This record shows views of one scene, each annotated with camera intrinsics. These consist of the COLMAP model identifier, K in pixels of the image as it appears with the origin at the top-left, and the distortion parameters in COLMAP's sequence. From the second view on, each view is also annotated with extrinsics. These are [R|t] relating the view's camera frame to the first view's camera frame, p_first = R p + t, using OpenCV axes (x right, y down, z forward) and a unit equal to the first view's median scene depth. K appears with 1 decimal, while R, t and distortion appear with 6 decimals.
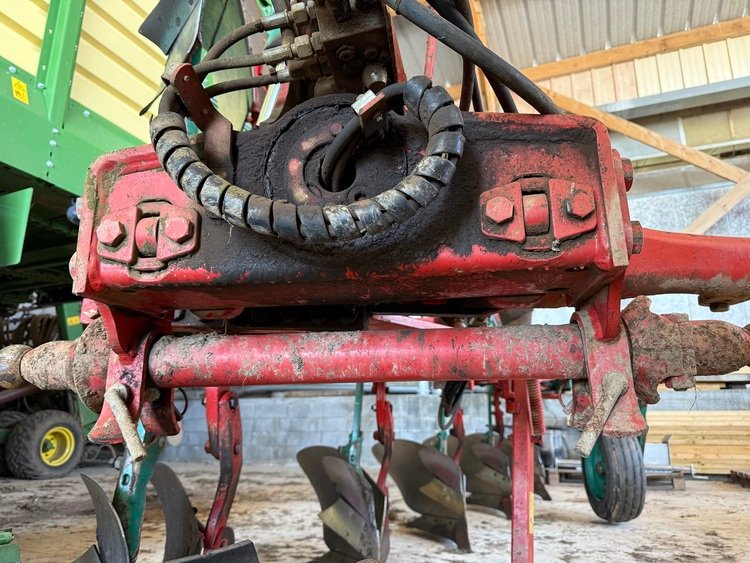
lens RADIAL K [[539.0, 0, 373.5], [0, 539.0, 283.2], [0, 0, 1]] dist [-0.008486, -0.006421]
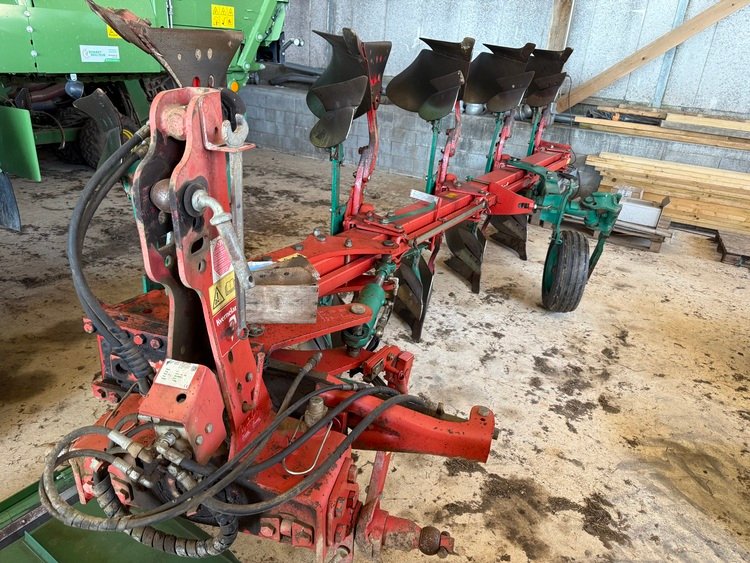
lens RADIAL K [[539.0, 0, 375.8], [0, 539.0, 281.5], [0, 0, 1]] dist [-0.008486, -0.006421]
pose [[0.991178, 0.104744, -0.081210, 0.073567], [-0.031277, 0.780274, 0.624655, -0.215722], [0.128795, -0.616605, 0.776666, 0.001472]]
